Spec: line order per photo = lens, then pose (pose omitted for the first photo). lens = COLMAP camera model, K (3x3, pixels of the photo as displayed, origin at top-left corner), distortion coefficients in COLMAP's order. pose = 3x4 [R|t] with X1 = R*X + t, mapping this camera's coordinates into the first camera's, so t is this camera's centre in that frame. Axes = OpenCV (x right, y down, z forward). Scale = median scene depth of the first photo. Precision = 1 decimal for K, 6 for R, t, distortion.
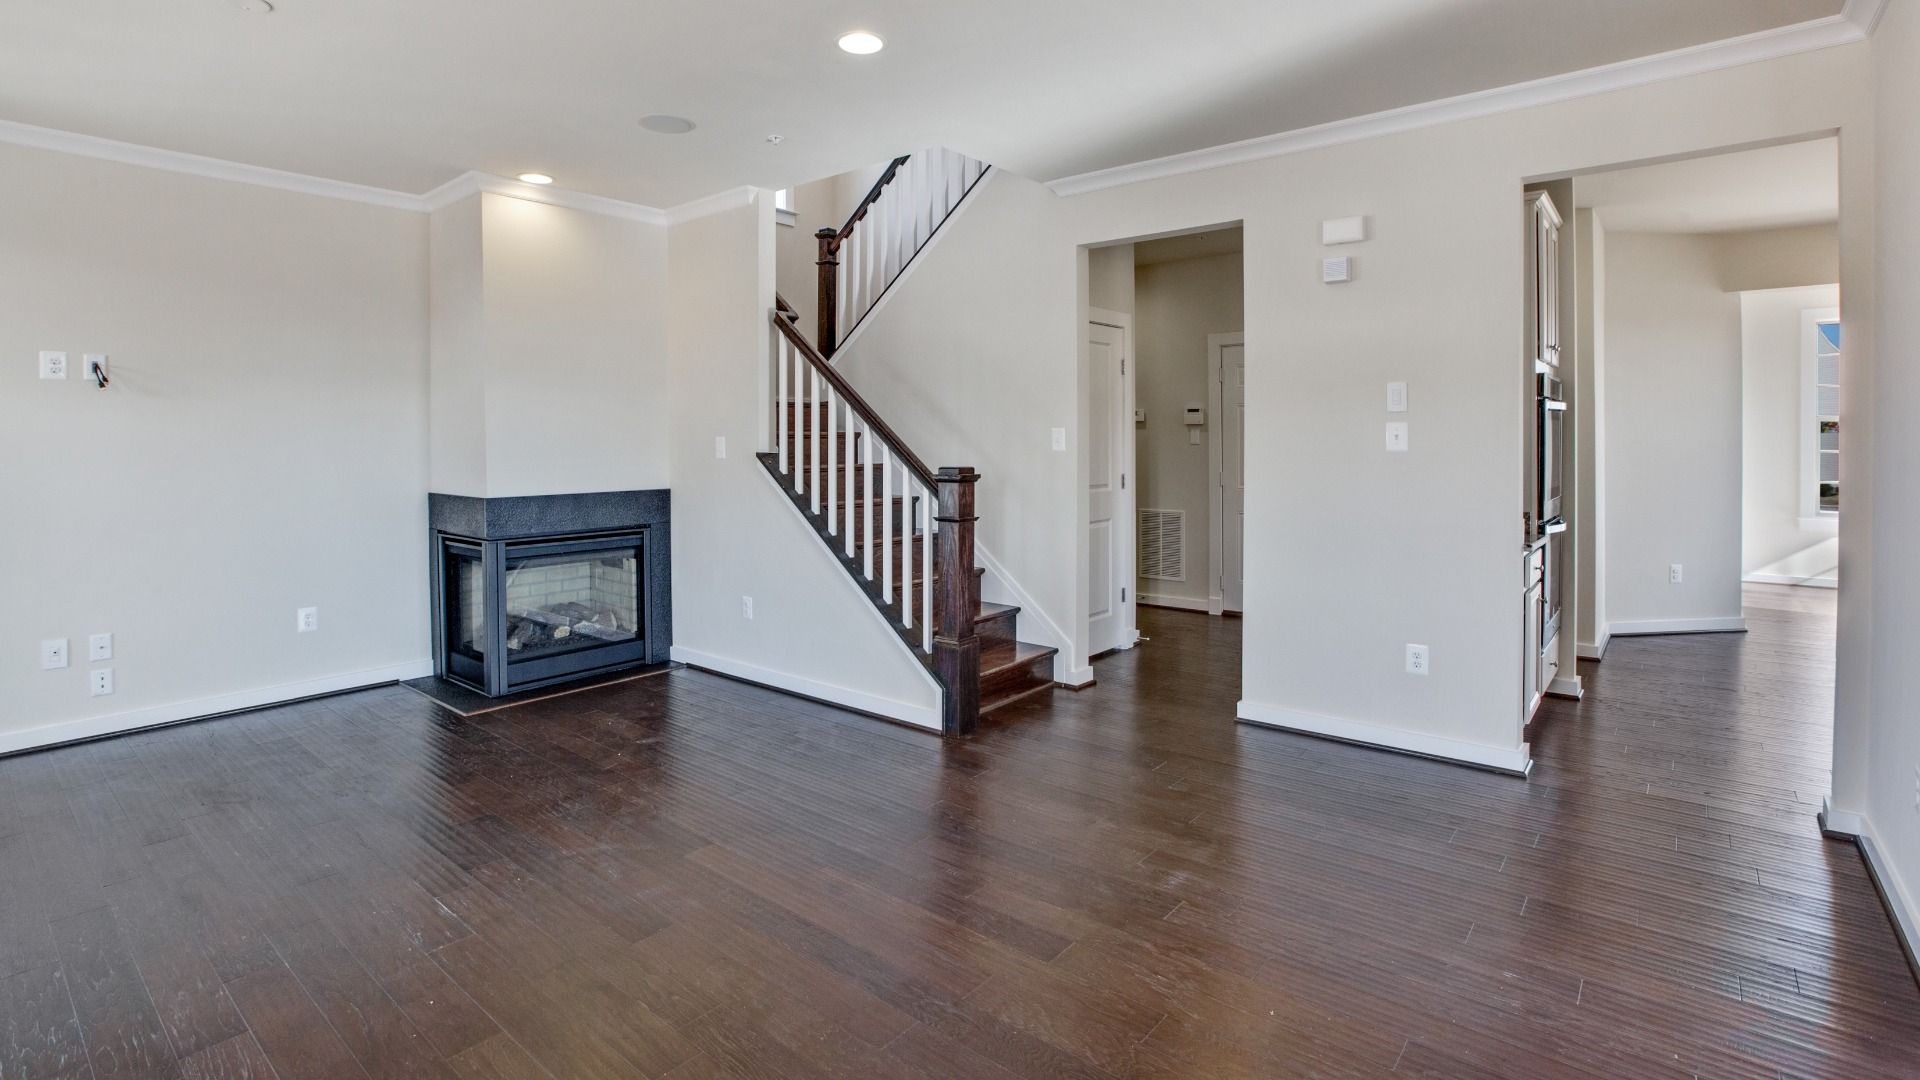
lens RADIAL K [[894.0, 0, 960.0], [0, 894.0, 540.0], [0, 0, 1]] dist [-0.021026, -0.000142]
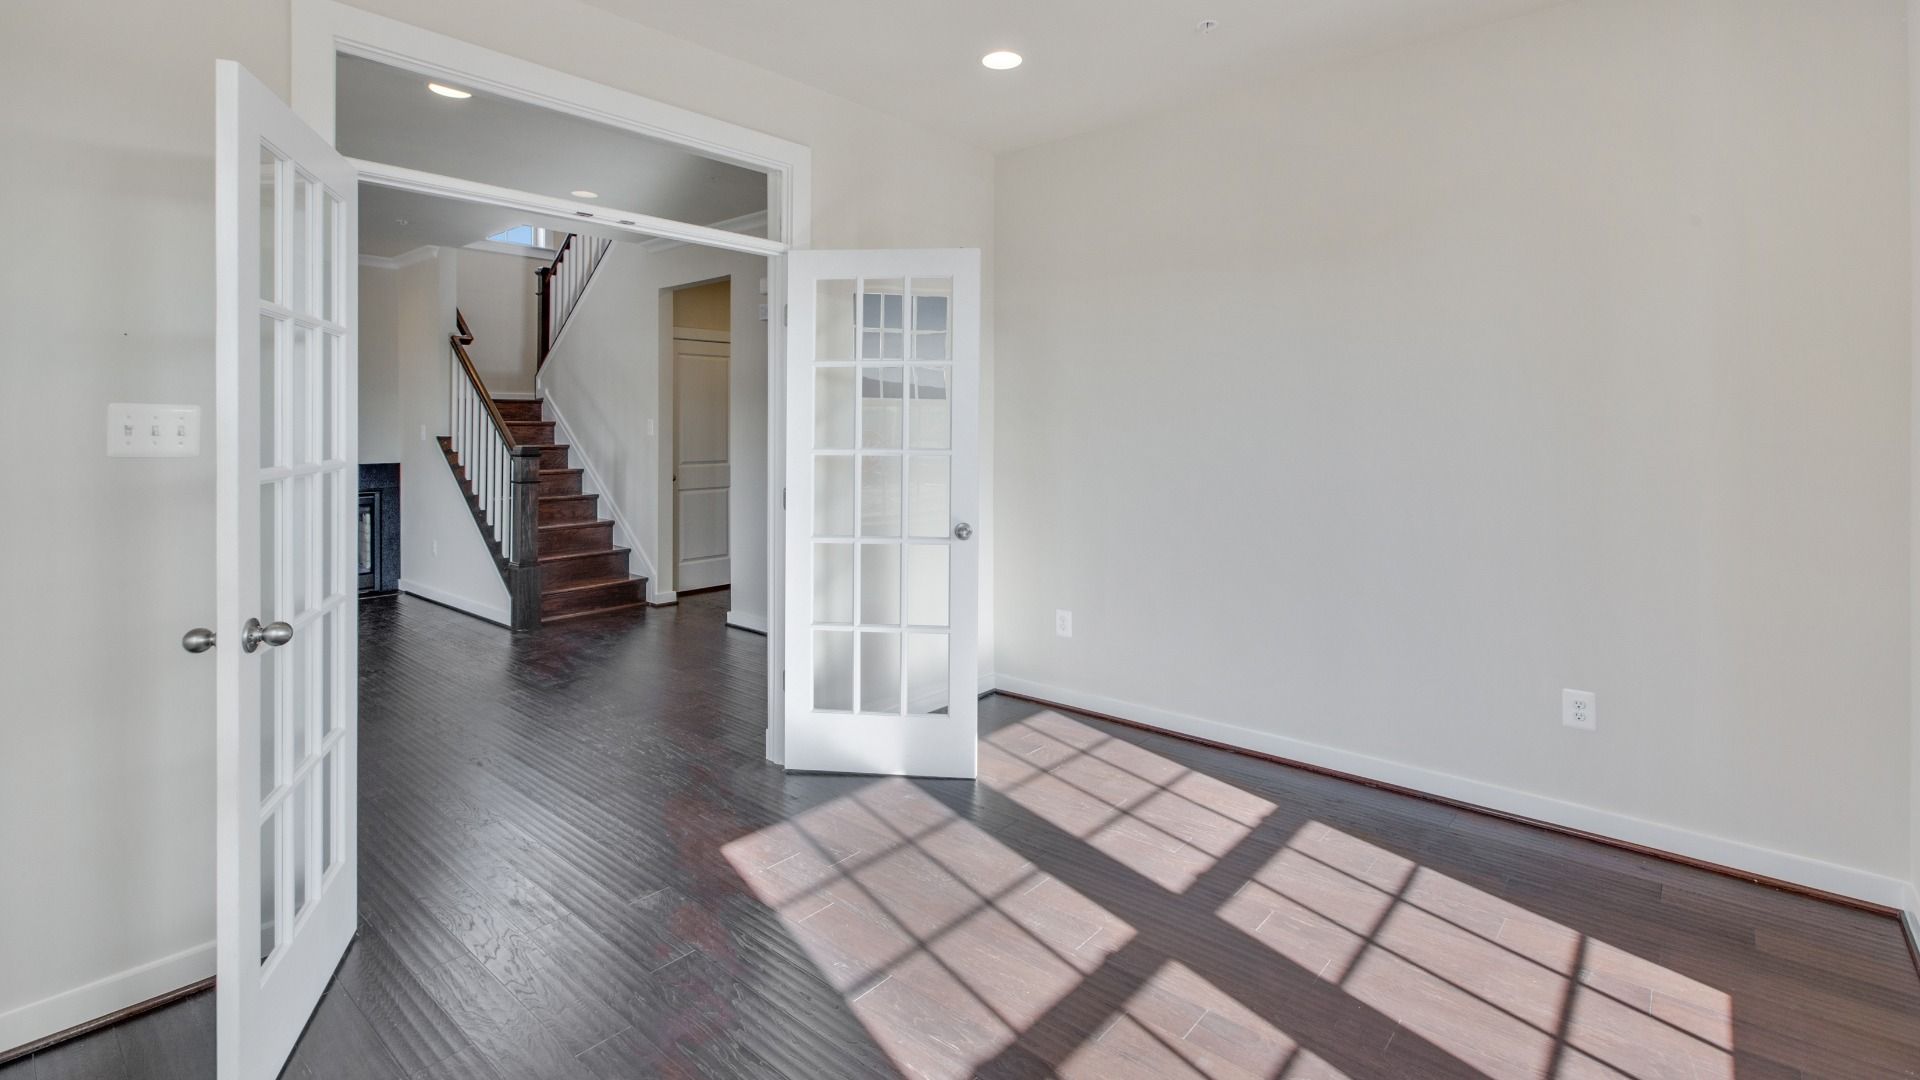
lens RADIAL K [[878.7, 0, 961.5], [0, 878.7, 518.2], [0, 0, 1]] dist [-0.001427, -0.000151]
pose [[0.999626, 0.005777, -0.026747, 0.631532], [-0.005947, 0.999963, -0.006273, 0.033788], [0.026710, 0.006430, 0.999623, -0.354557]]
